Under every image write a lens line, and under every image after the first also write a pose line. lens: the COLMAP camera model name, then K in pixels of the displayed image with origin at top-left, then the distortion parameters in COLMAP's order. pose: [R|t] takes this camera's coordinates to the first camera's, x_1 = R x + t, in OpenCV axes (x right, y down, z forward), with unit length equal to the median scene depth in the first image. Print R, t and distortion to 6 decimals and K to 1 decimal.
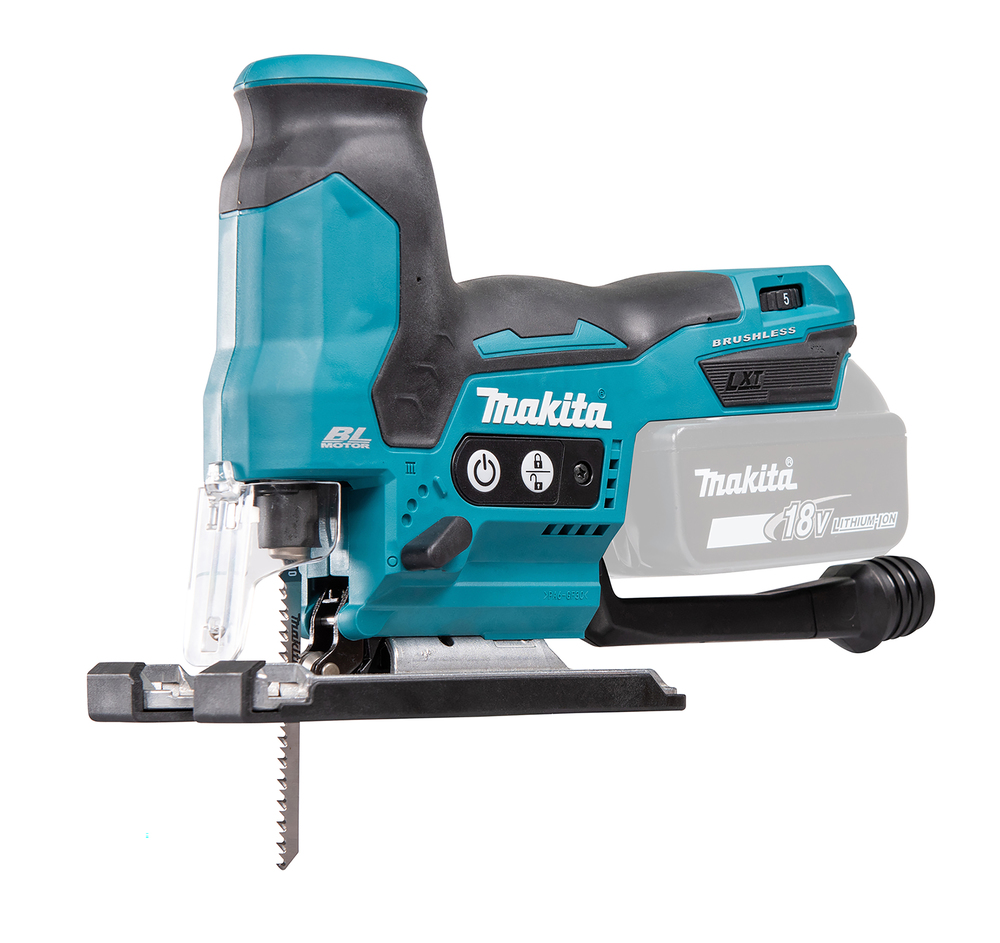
lens RADIAL K [[2934.6, 0, 501.7], [0, 2934.6, 473.6], [0, 0, 1]] dist [0.031703, 0.000000]
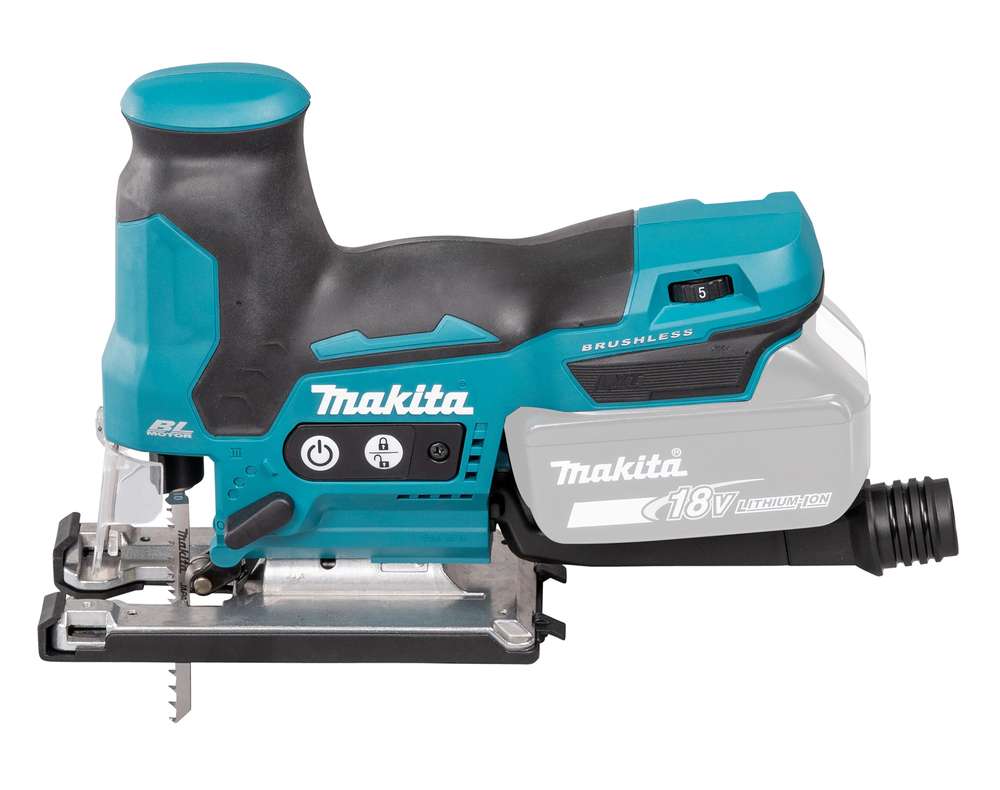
lens RADIAL K [[5854.2, 0, 499.6], [0, 5854.2, 395.5], [0, 0, 1]] dist [-0.322119, 0.000000]
pose [[0.759442, 0.277919, -0.588226, 1.305076], [0.032274, 0.886955, 0.460728, -1.009746], [0.649775, -0.368880, 0.664621, -0.410922]]
